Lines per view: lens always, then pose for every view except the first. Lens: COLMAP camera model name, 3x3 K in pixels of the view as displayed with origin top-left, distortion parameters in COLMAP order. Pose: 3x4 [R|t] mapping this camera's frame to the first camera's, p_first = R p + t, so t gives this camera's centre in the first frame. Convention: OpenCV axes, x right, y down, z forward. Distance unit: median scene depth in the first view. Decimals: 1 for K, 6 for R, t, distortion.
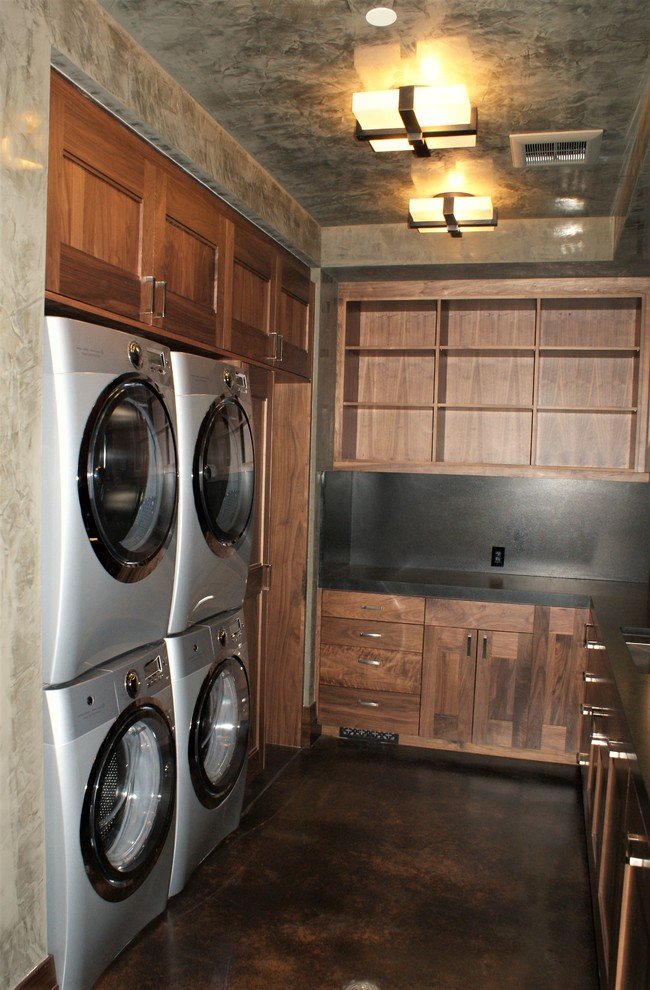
lens RADIAL K [[812.3, 0, 323.4], [0, 812.3, 512.9], [0, 0, 1]] dist [-0.163101, 0.153173]
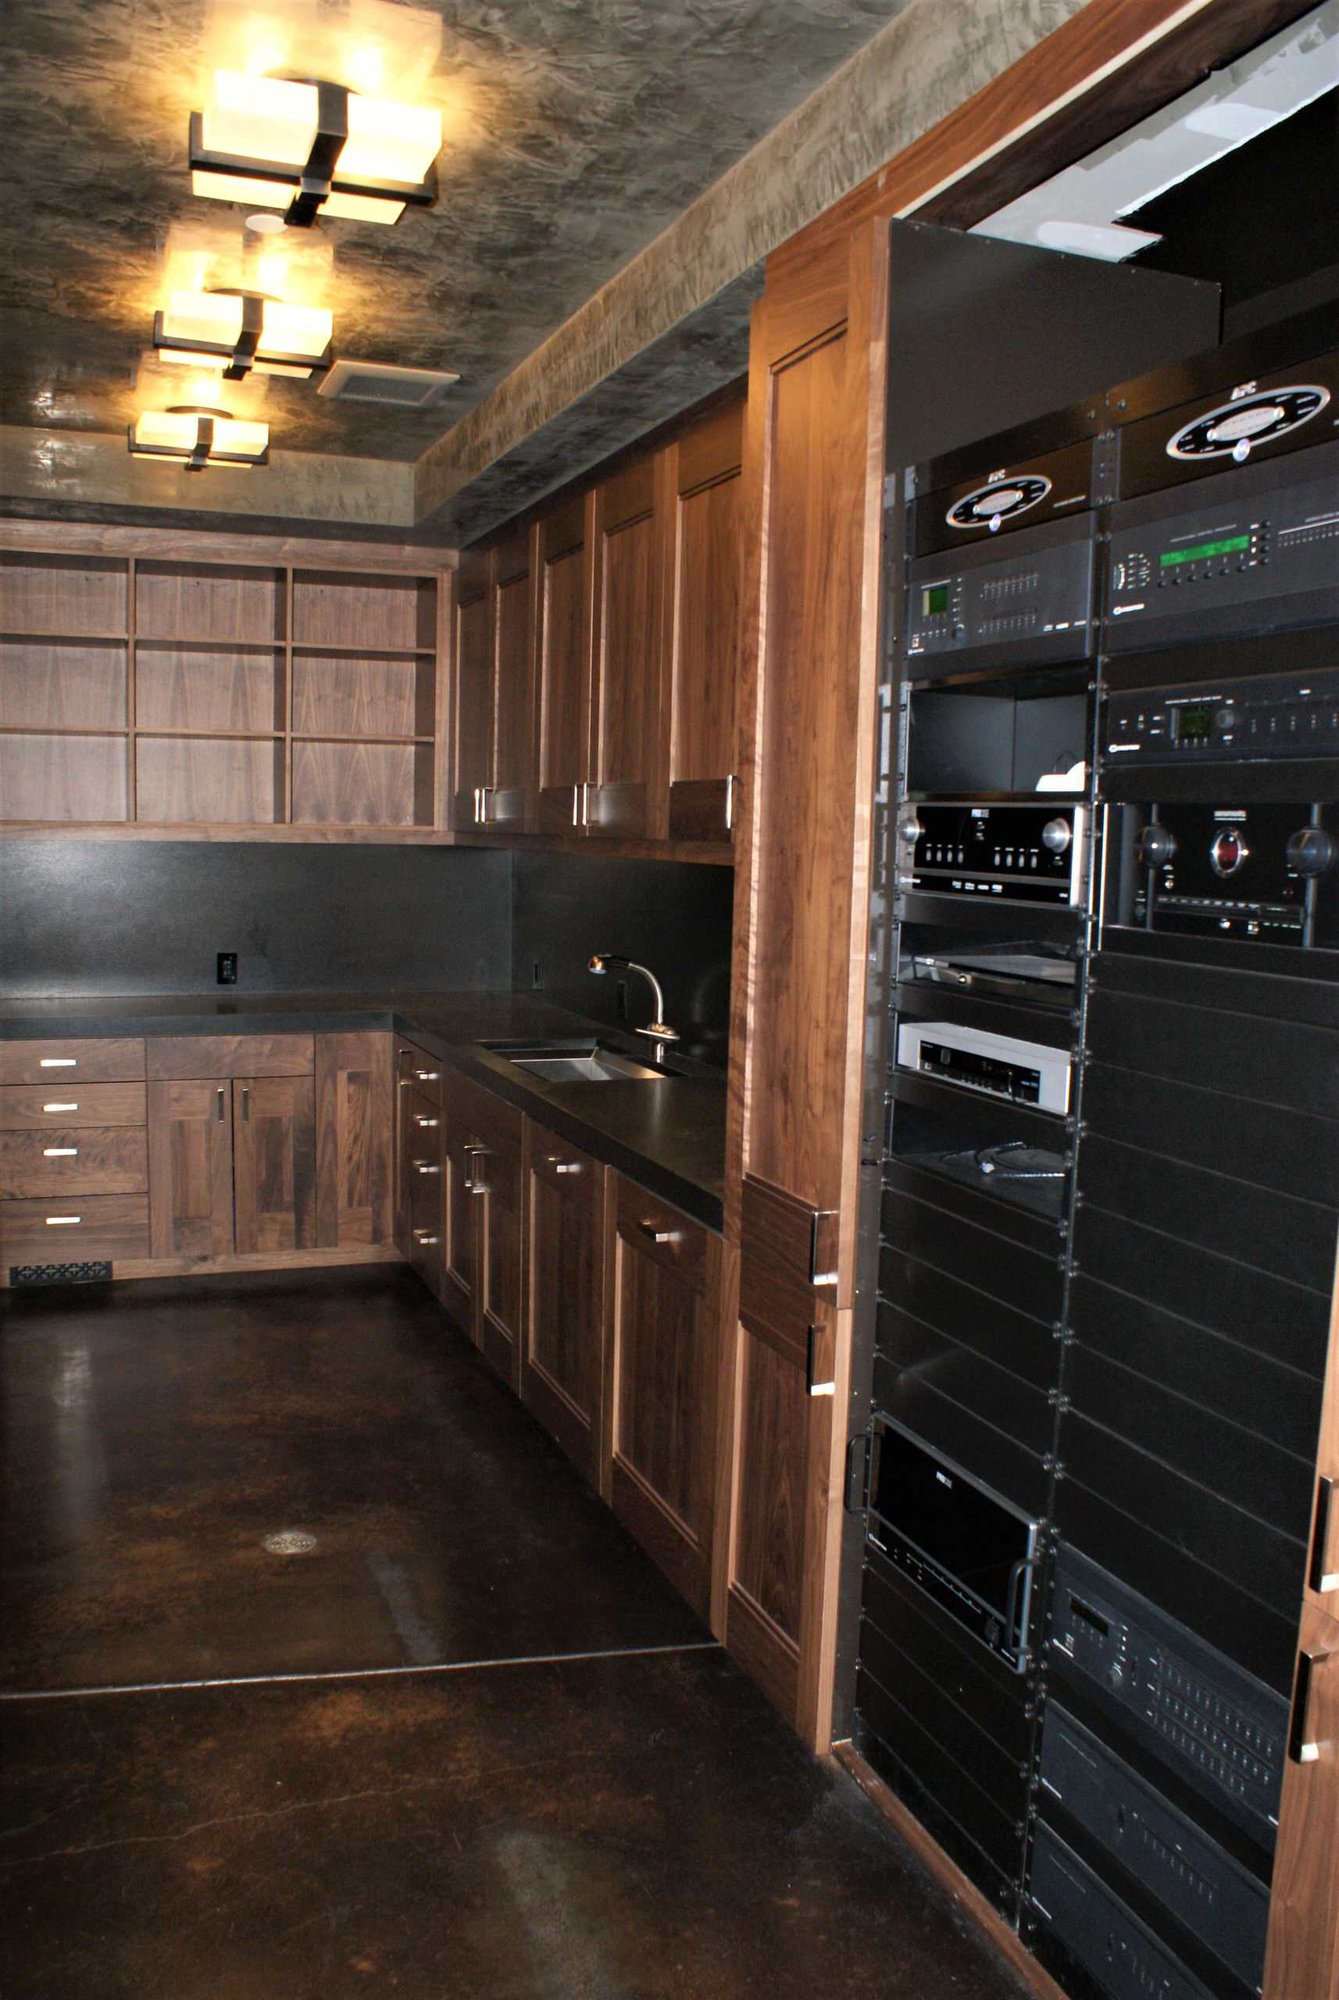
lens RADIAL K [[1555.9, 0, 669.5], [0, 1555.9, 1000.0], [0, 0, 1]] dist [-0.136811, 0.097955]
pose [[0.785876, -0.080236, 0.613157, -0.288439], [0.043119, 0.996243, 0.075099, 0.003147], [-0.616880, -0.032580, 0.786383, -0.196357]]
